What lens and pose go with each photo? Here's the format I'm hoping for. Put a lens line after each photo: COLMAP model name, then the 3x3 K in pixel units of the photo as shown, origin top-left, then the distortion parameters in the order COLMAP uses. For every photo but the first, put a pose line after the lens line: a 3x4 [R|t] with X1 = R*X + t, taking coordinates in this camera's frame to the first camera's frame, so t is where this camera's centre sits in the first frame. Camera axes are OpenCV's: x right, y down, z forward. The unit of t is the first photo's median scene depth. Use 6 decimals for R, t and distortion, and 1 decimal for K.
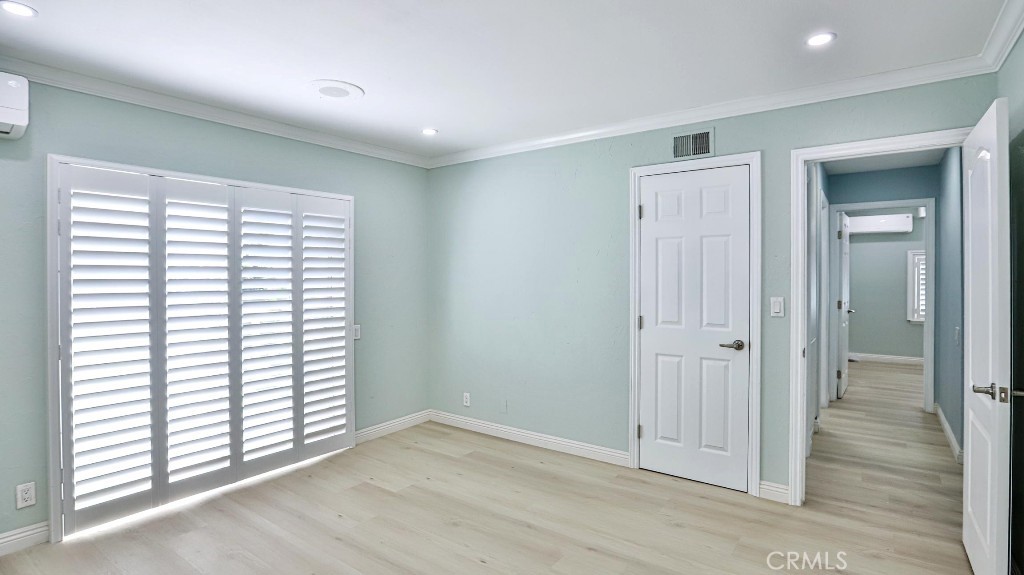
lens RADIAL K [[507.9, 0, 506.6], [0, 507.9, 279.2], [0, 0, 1]] dist [-0.033852, 0.000622]
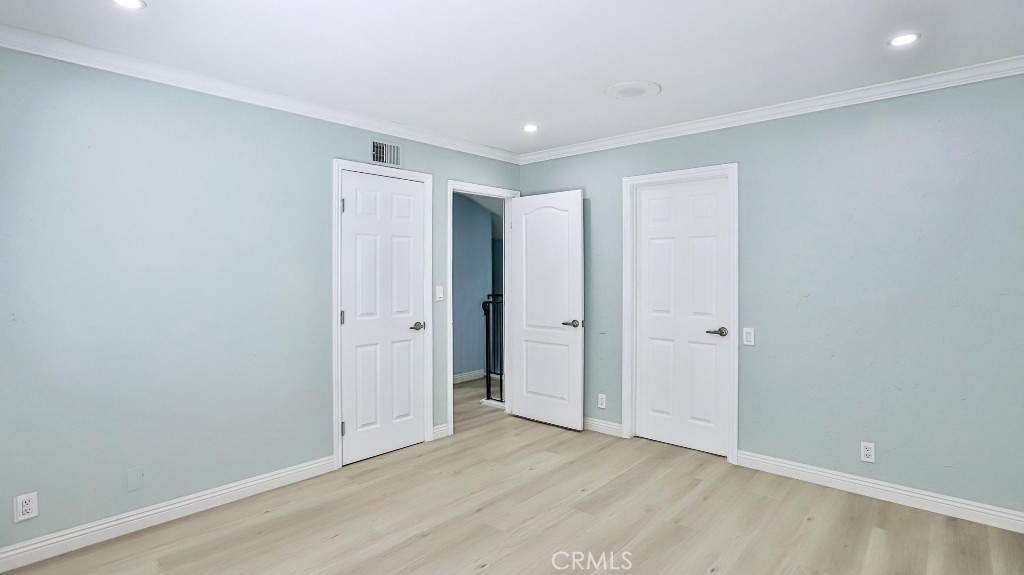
lens RADIAL K [[502.1, 0, 509.7], [0, 502.1, 279.0], [0, 0, 1]] dist [-0.044712, 0.021950]
pose [[0.097627, -0.008721, 0.995185, -0.430071], [0.005663, 0.999950, 0.008208, 0.002992], [-0.995207, 0.004835, 0.097671, 0.375492]]
